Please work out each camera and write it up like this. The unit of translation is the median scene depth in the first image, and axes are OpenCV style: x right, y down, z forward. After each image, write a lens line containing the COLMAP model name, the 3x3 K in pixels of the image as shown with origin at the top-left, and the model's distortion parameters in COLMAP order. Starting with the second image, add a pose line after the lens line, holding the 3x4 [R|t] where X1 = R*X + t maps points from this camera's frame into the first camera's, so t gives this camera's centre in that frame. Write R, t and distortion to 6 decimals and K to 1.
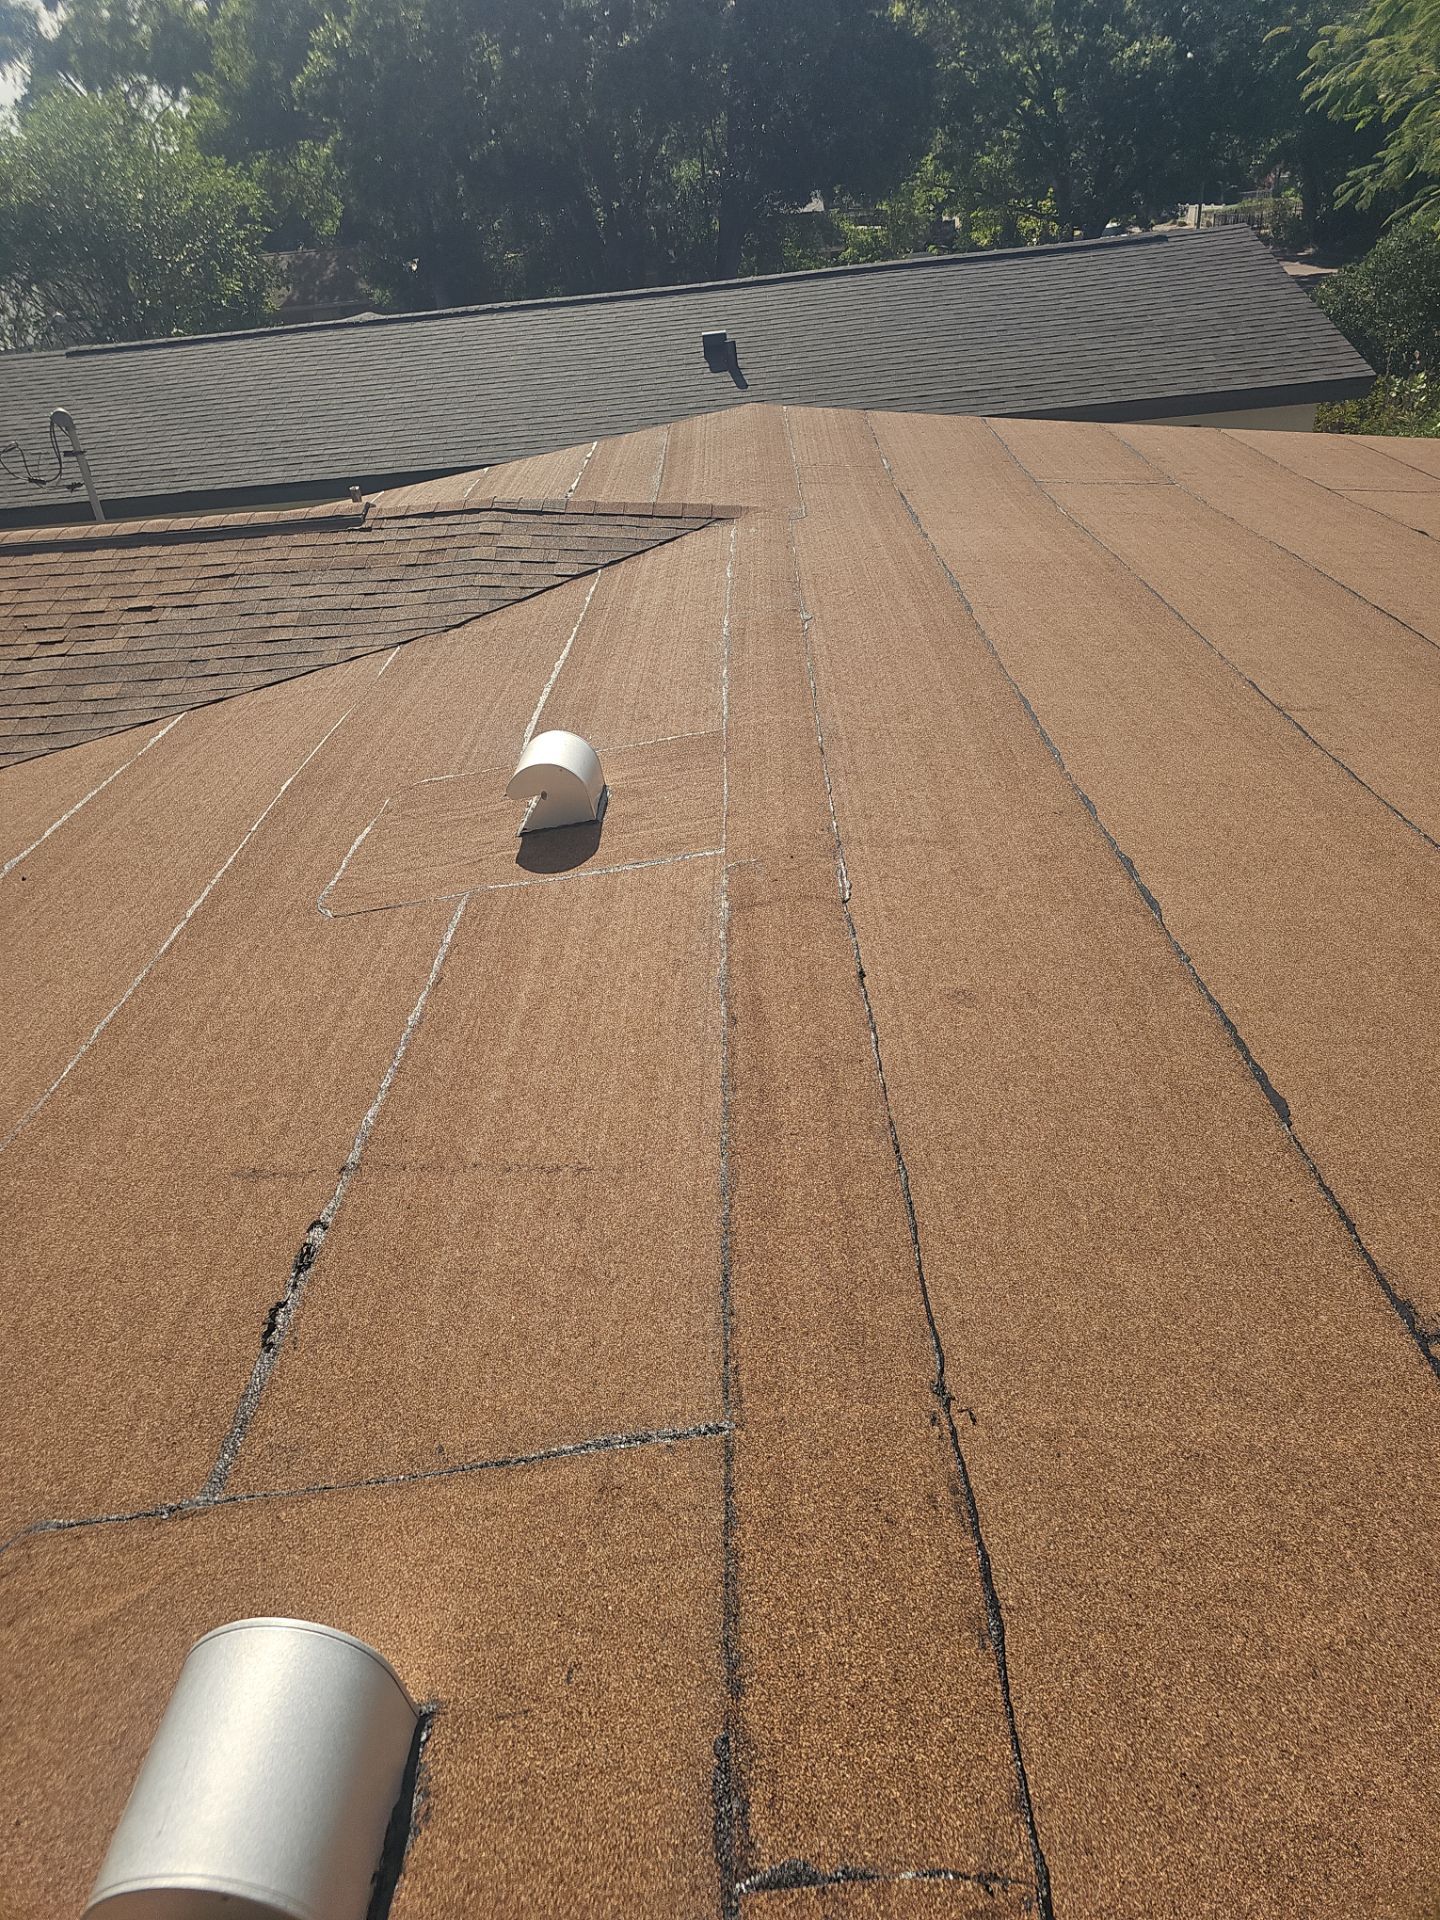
lens RADIAL K [[1285.7, 0, 720.5], [0, 1285.7, 1038.6], [0, 0, 1]] dist [0.000371, -0.004782]
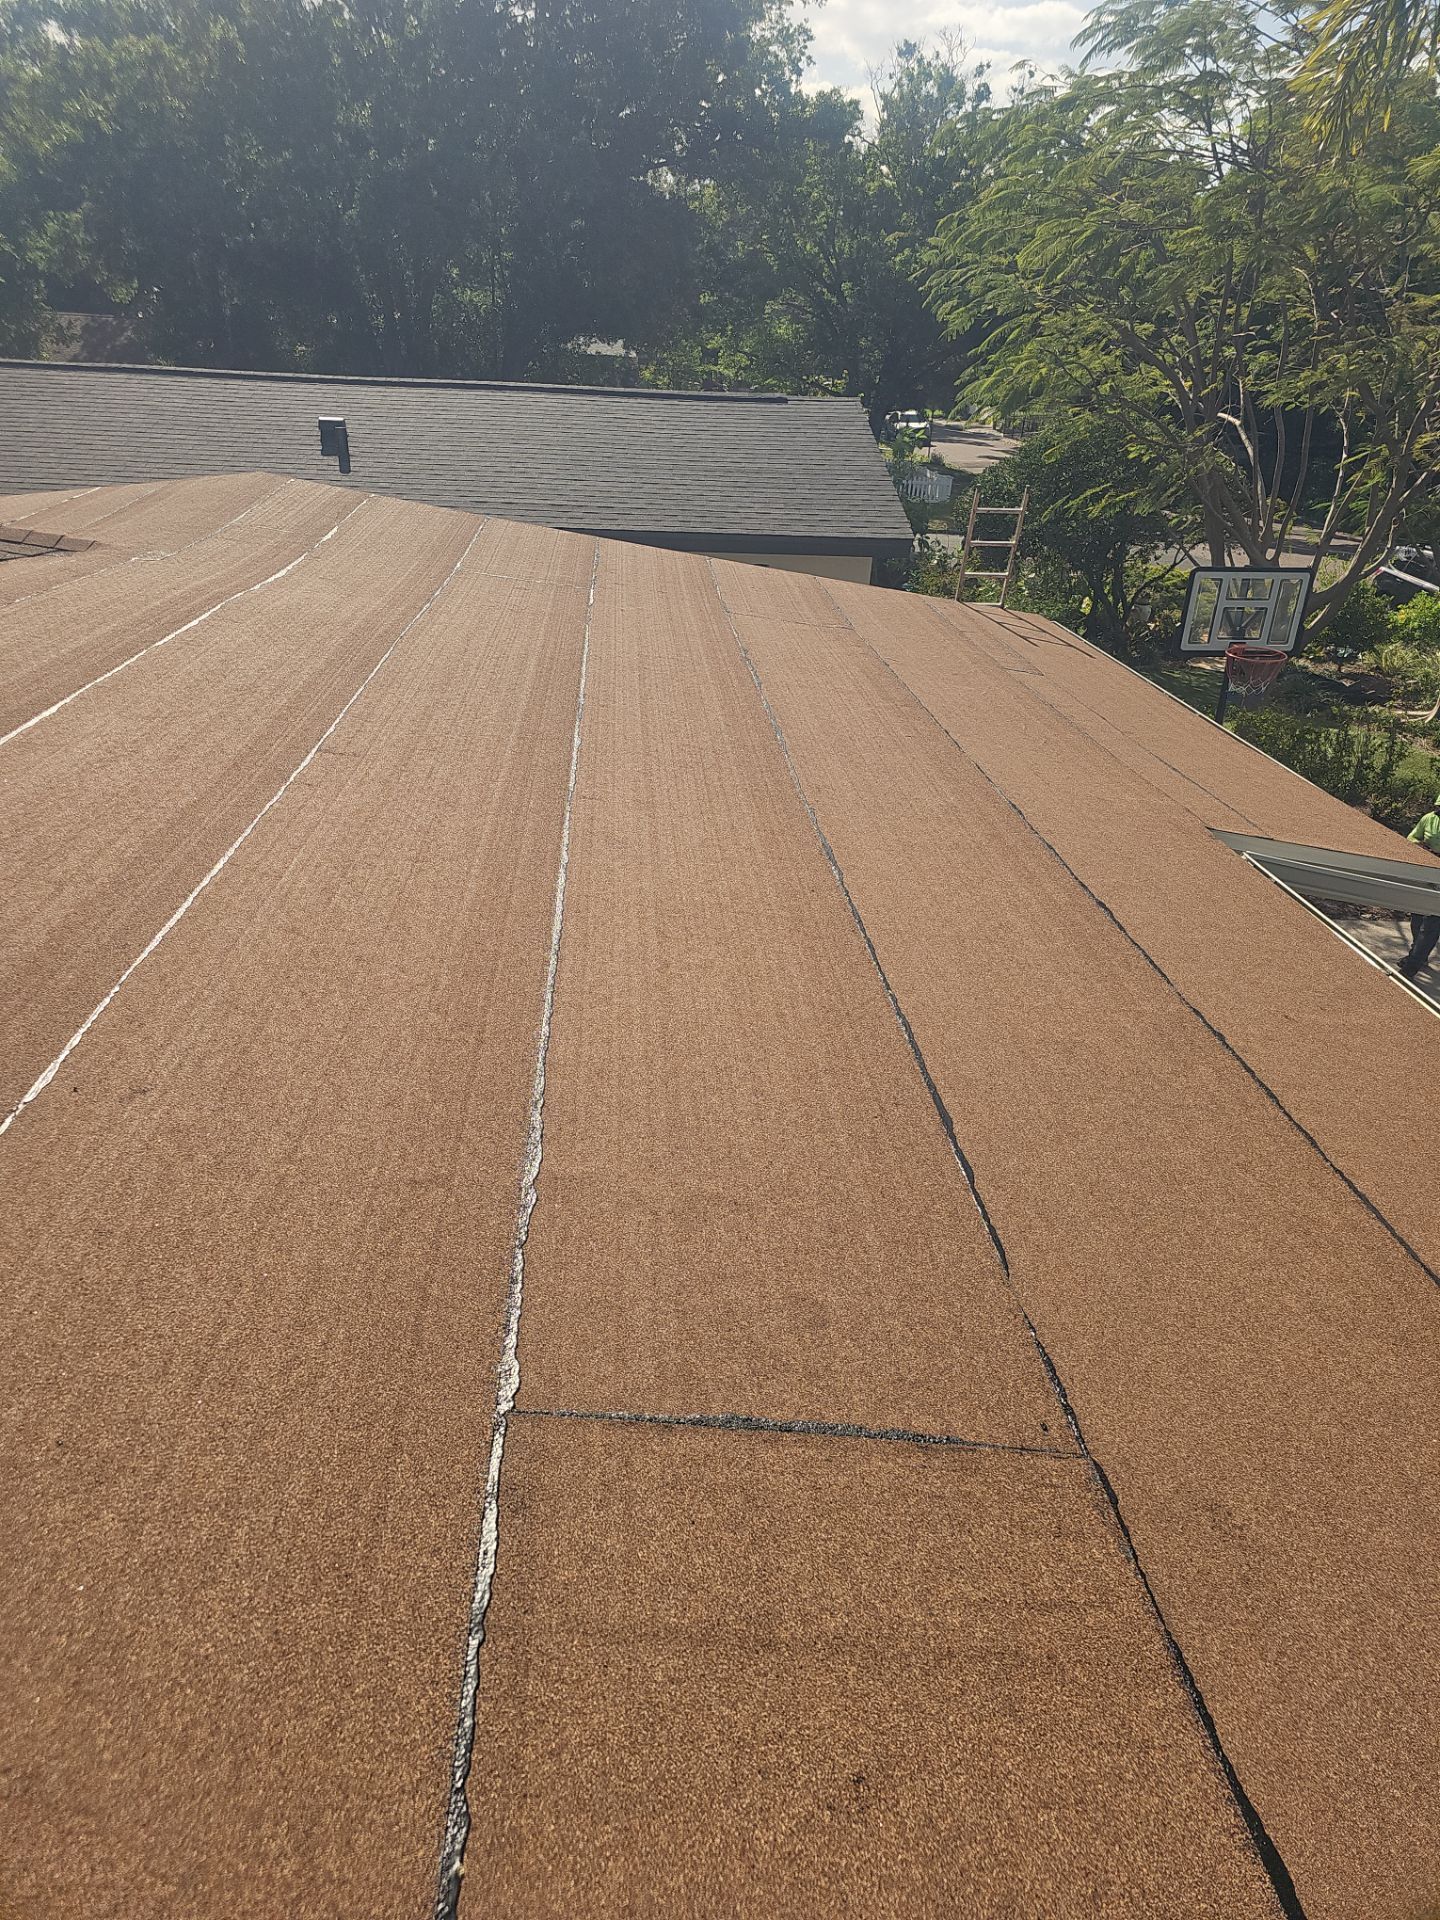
lens RADIAL K [[1285.7, 0, 720.5], [0, 1285.7, 1038.6], [0, 0, 1]] dist [0.000371, -0.004782]
pose [[0.988264, 0.086409, 0.125969, 0.445154], [-0.074874, 0.992791, -0.093600, 0.041645], [-0.133149, 0.083069, 0.987609, -0.050992]]
